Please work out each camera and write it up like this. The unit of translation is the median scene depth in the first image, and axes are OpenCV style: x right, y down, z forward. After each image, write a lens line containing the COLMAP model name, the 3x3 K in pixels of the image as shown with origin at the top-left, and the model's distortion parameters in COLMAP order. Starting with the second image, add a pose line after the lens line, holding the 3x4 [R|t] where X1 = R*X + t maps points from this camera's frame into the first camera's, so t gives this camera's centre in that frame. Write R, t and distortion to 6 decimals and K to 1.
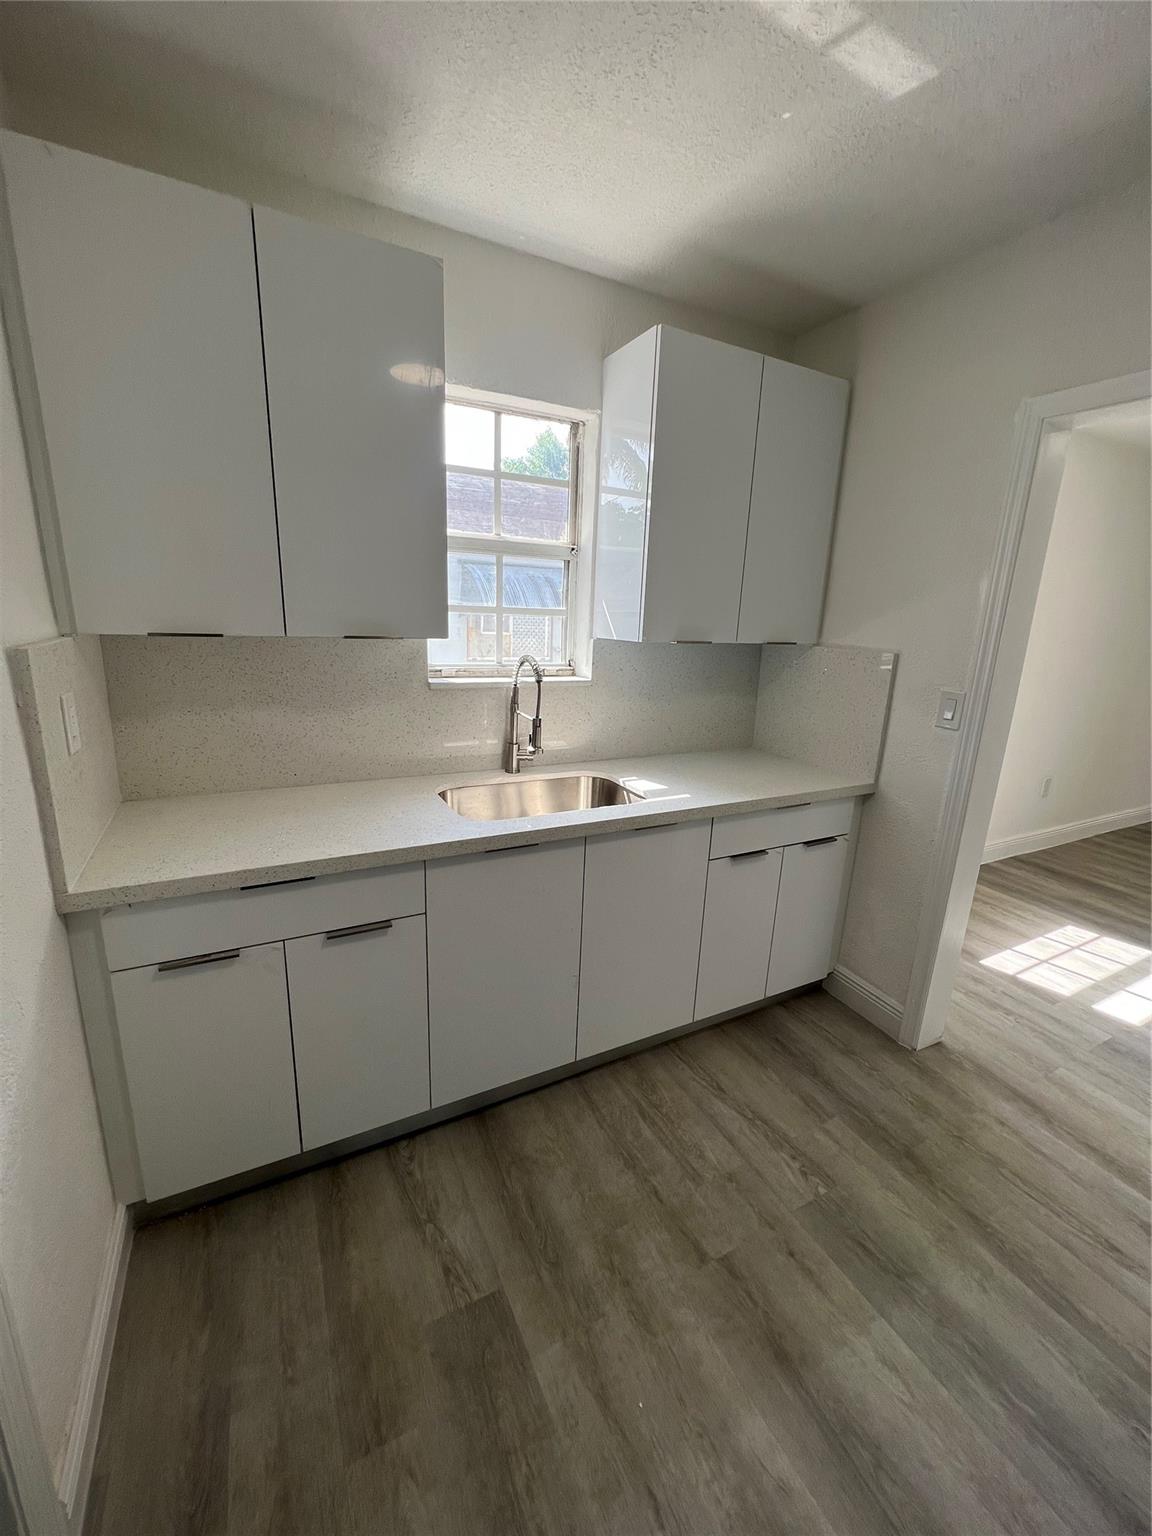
lens RADIAL K [[615.3, 0, 573.9], [0, 615.3, 772.5], [0, 0, 1]] dist [0.001305, -0.000063]
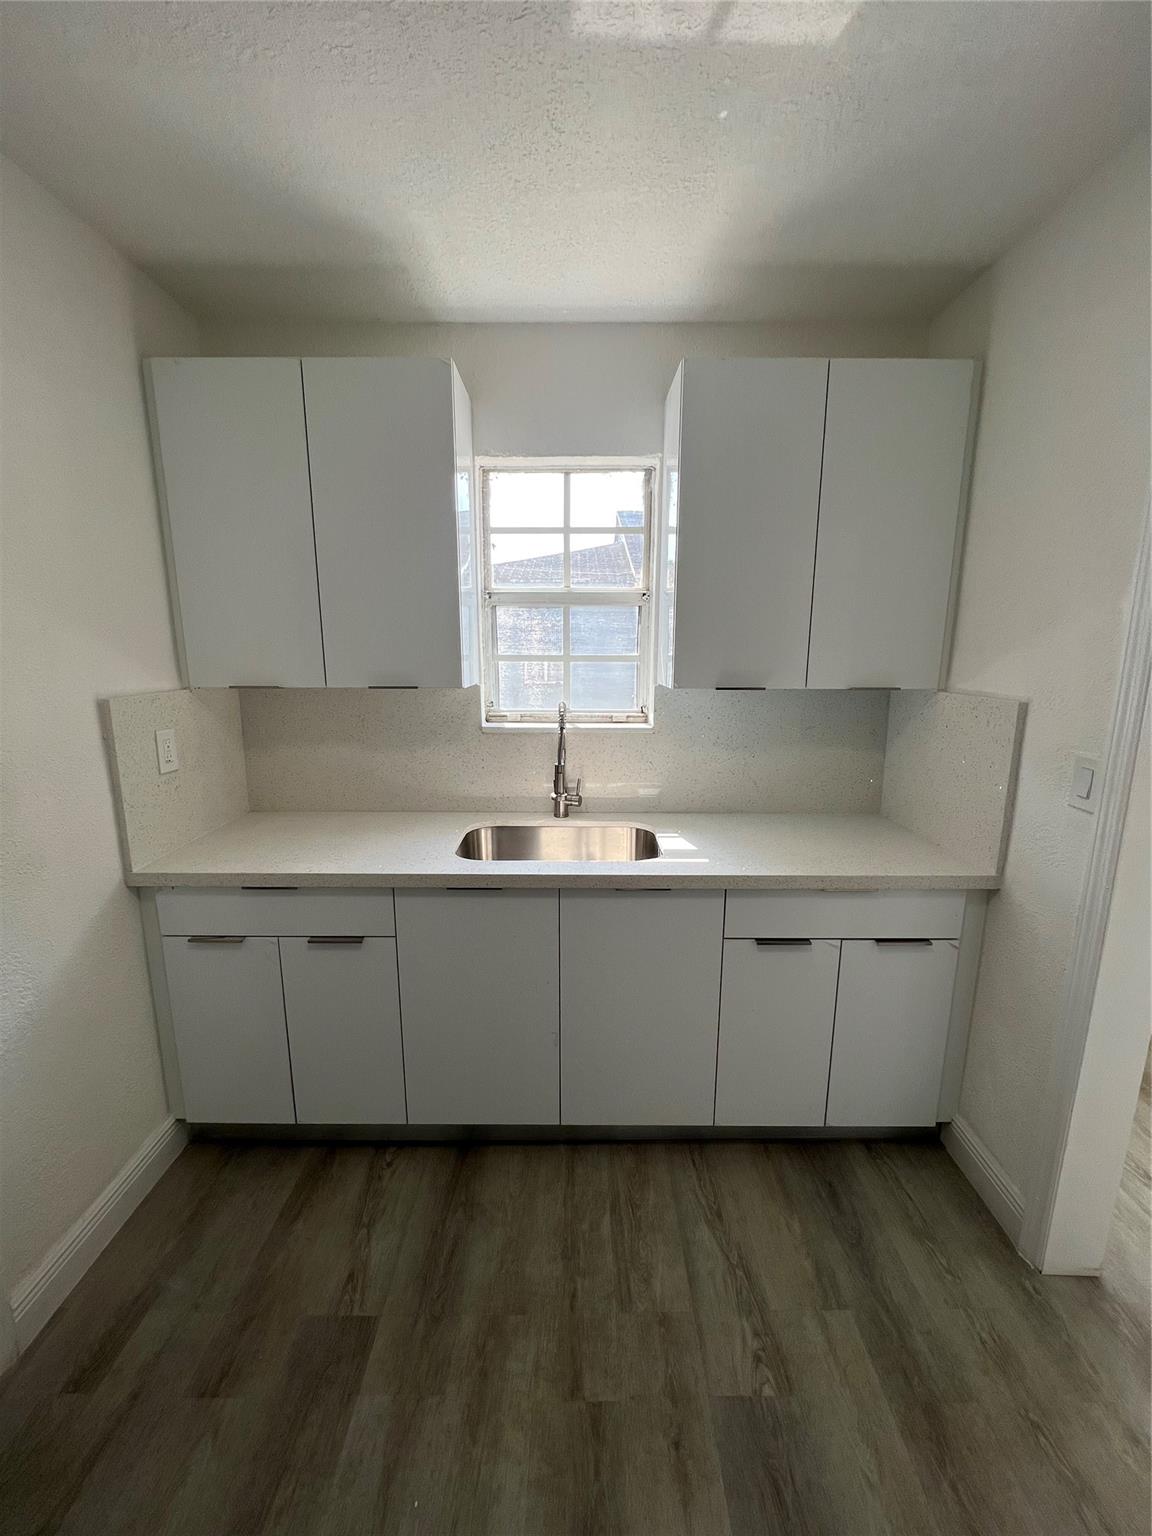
lens RADIAL K [[615.3, 0, 573.9], [0, 615.3, 772.5], [0, 0, 1]] dist [0.001305, -0.000063]
pose [[0.886542, 0.058454, -0.458940, 0.440753], [-0.087565, 0.995257, -0.042387, -0.036428], [0.454286, 0.077765, 0.887456, 0.125239]]
